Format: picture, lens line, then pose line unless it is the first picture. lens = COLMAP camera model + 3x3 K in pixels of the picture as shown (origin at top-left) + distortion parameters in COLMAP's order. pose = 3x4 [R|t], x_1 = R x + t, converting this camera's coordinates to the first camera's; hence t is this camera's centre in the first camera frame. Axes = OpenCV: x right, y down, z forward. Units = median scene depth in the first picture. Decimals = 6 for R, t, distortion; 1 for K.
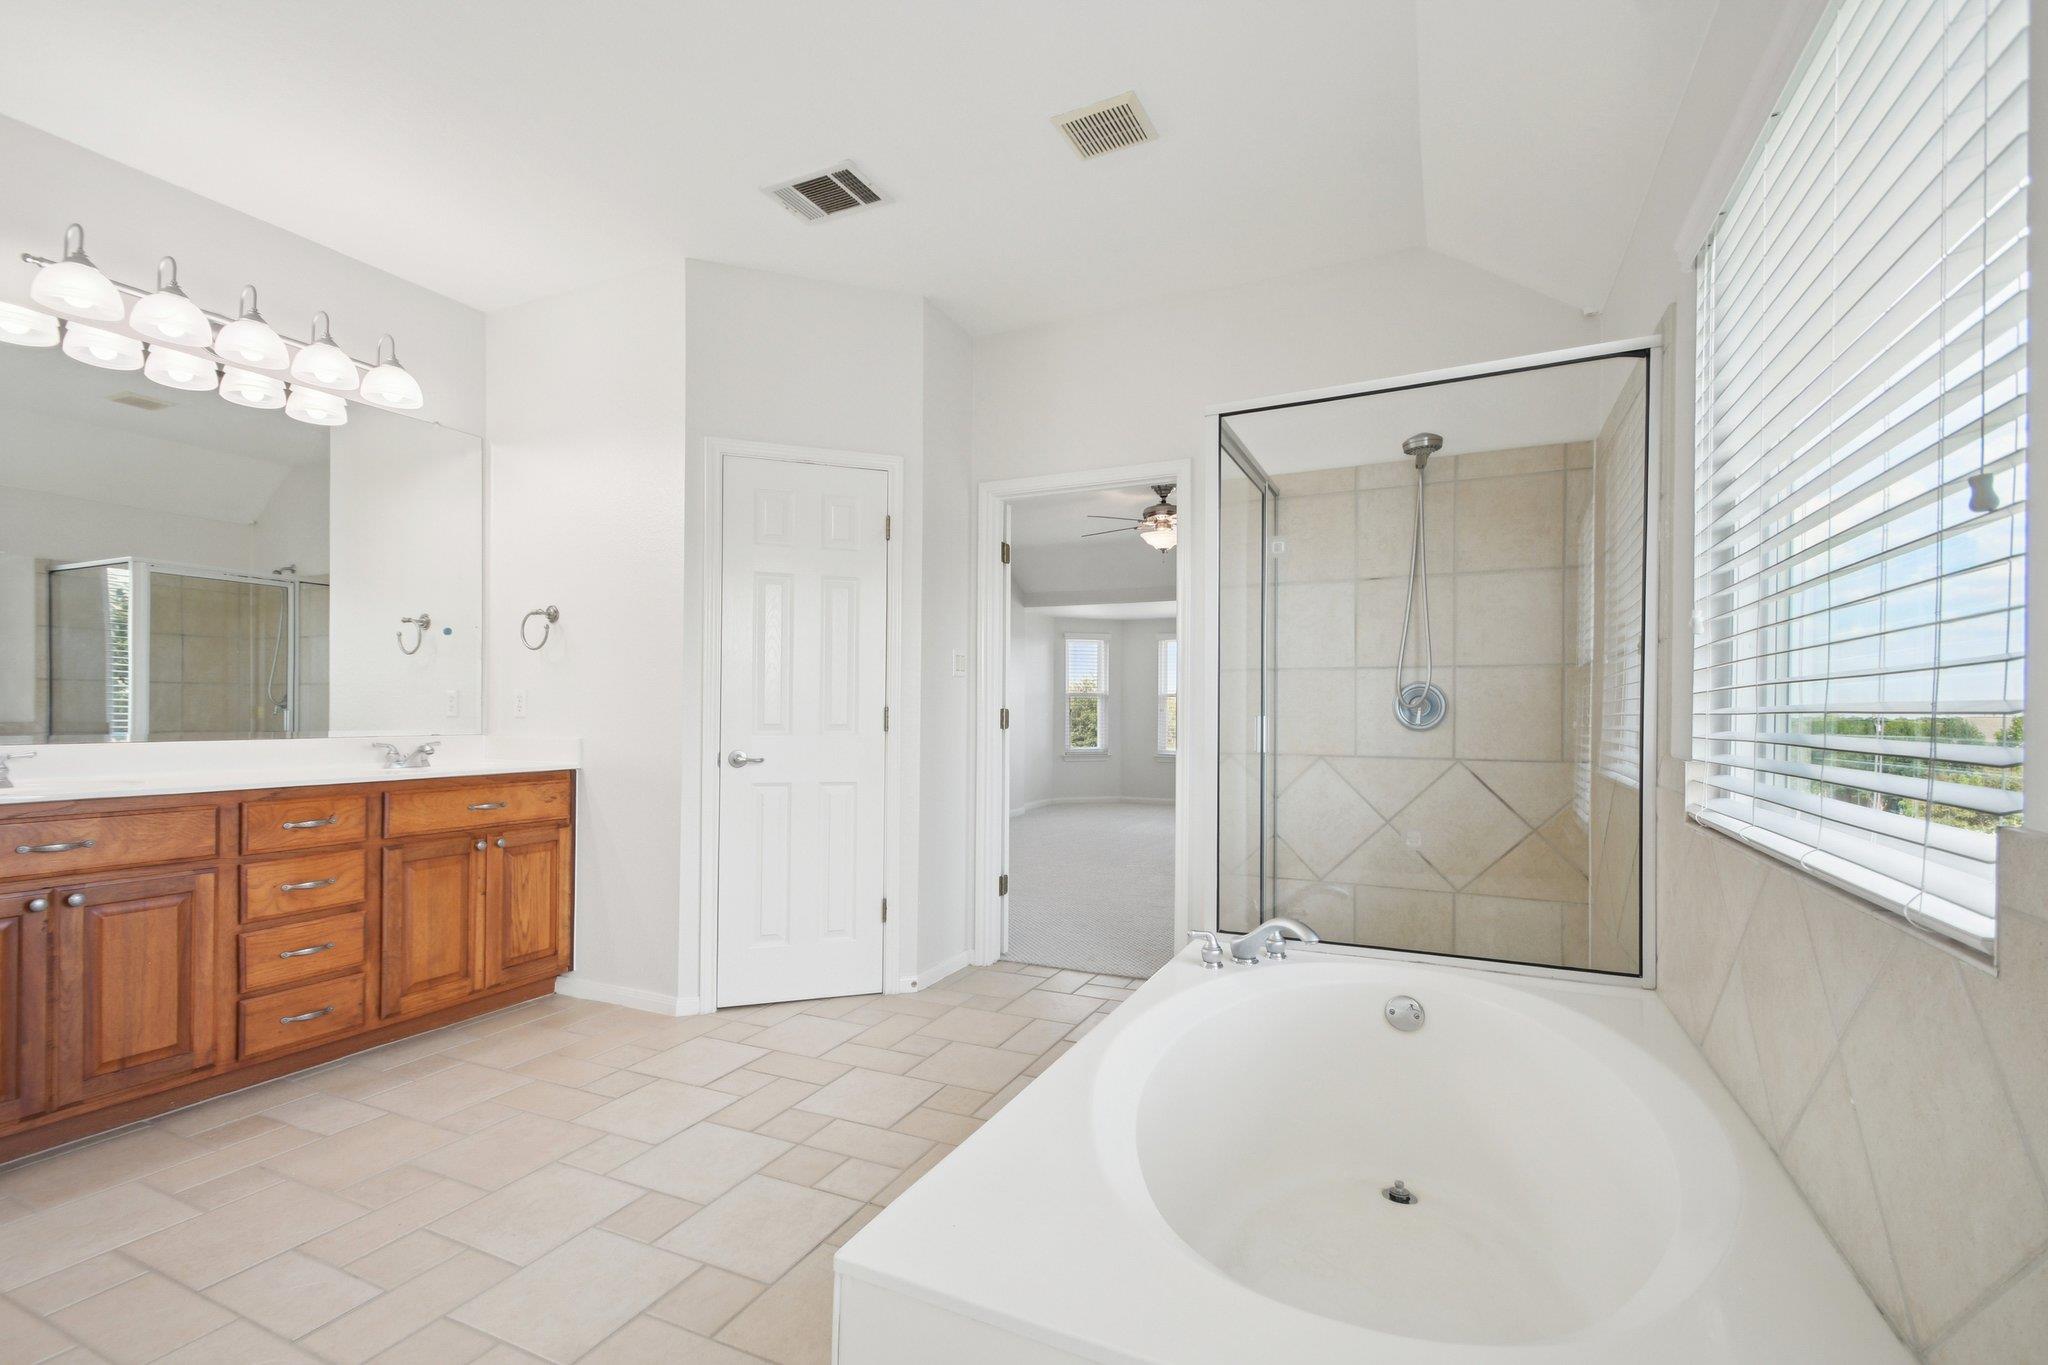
lens RADIAL K [[915.9, 0, 1020.5], [0, 915.9, 701.7], [0, 0, 1]] dist [0.008475, -0.001278]
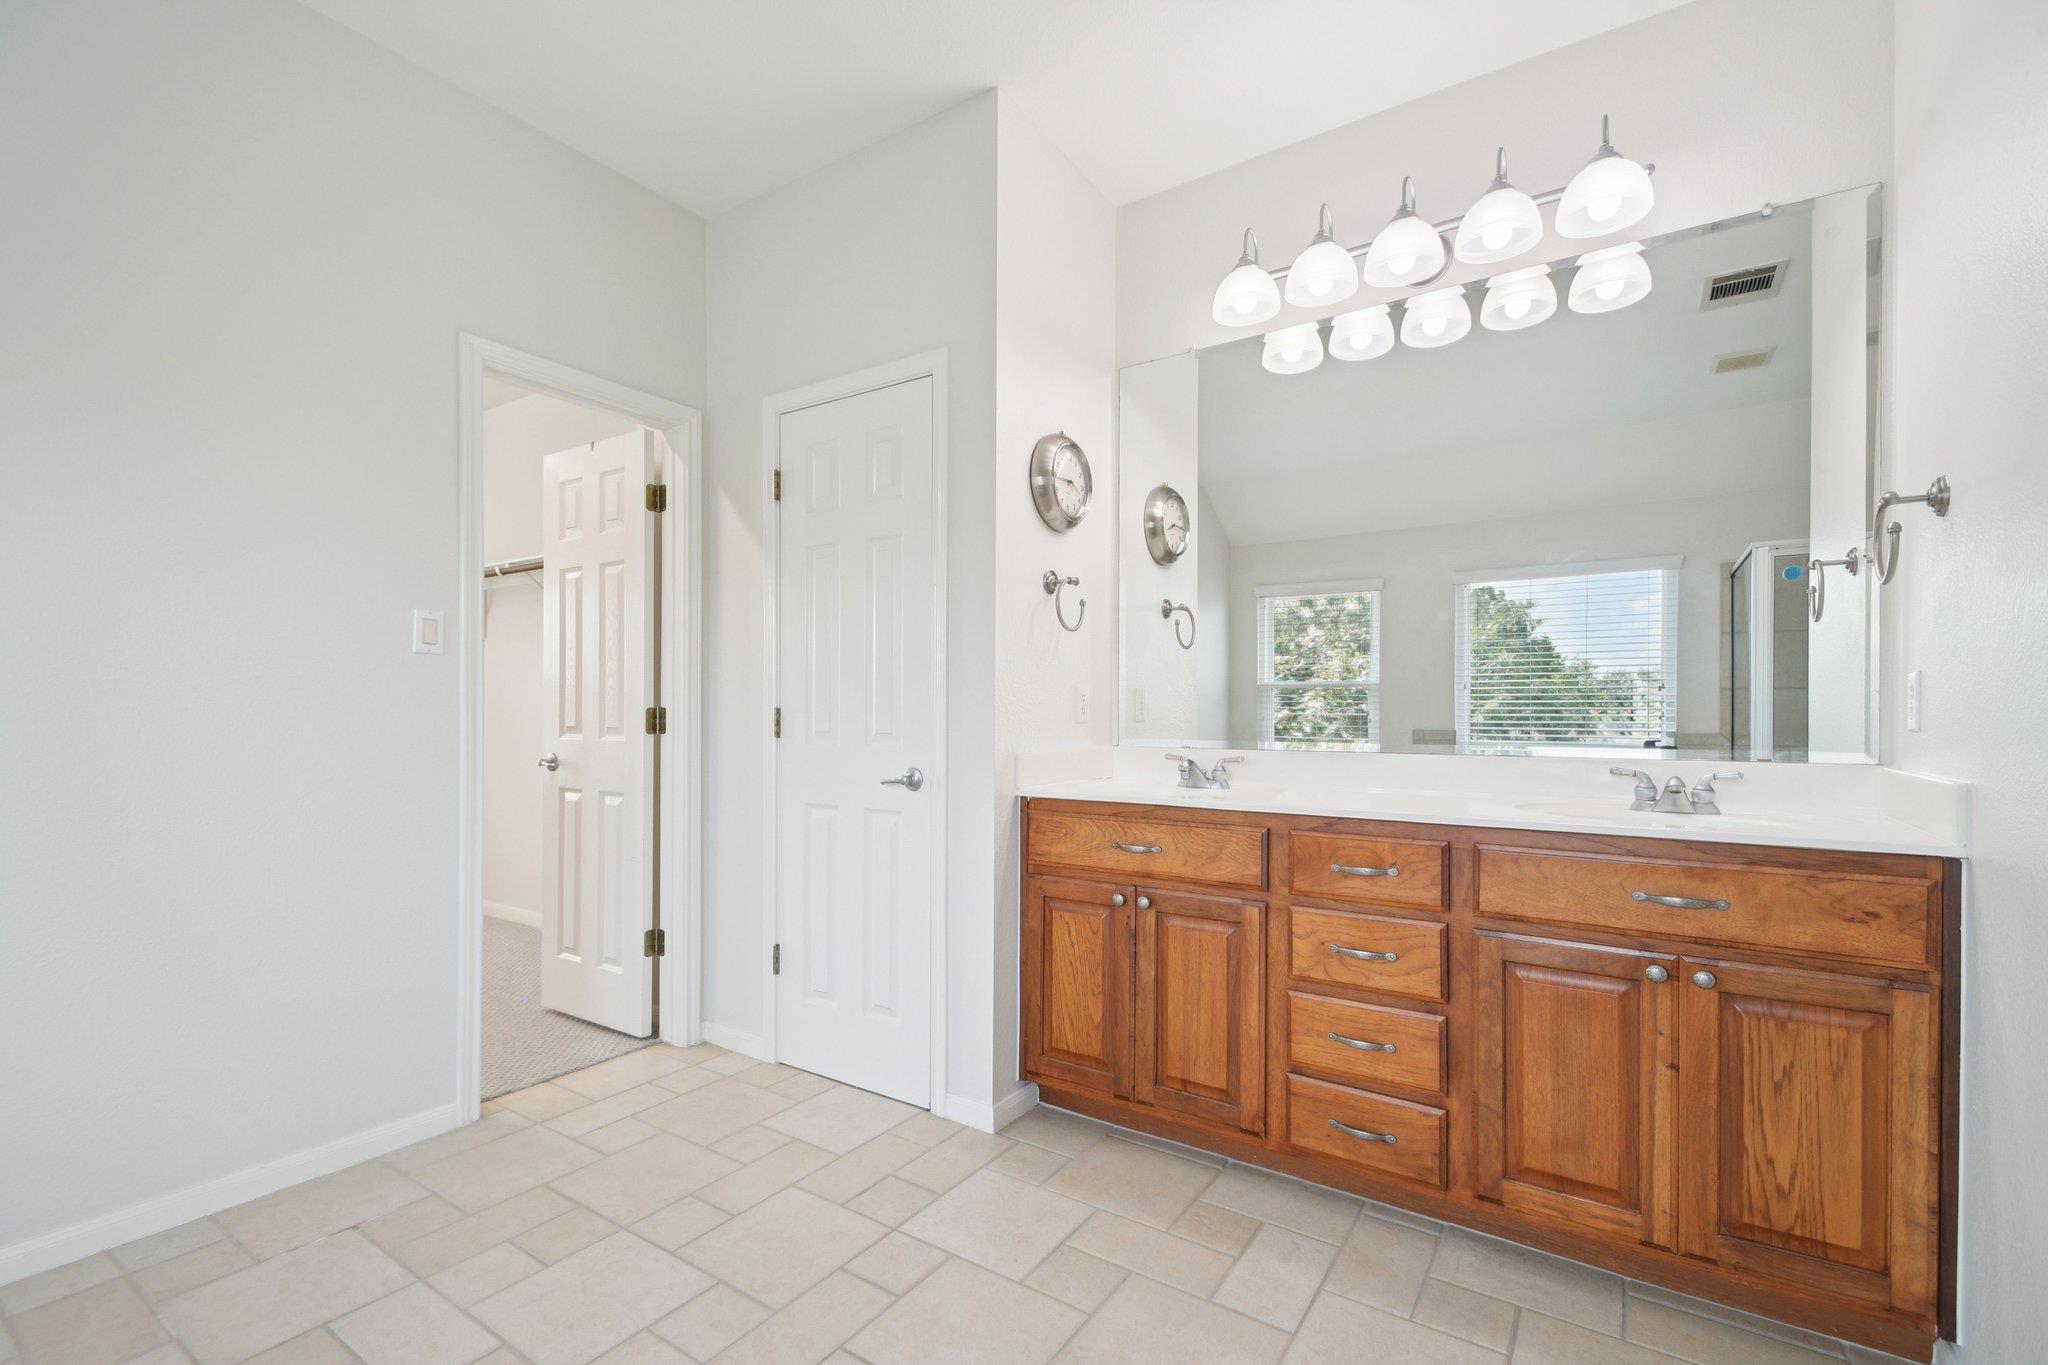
lens RADIAL K [[915.9, 0, 1056.9], [0, 915.9, 714.4], [0, 0, 1]] dist [0.008475, -0.001278]
pose [[-0.164239, -0.008240, -0.986386, -0.009948], [0.005021, 0.999945, -0.009189, 0.013532], [0.986408, -0.006461, -0.164189, 0.867214]]
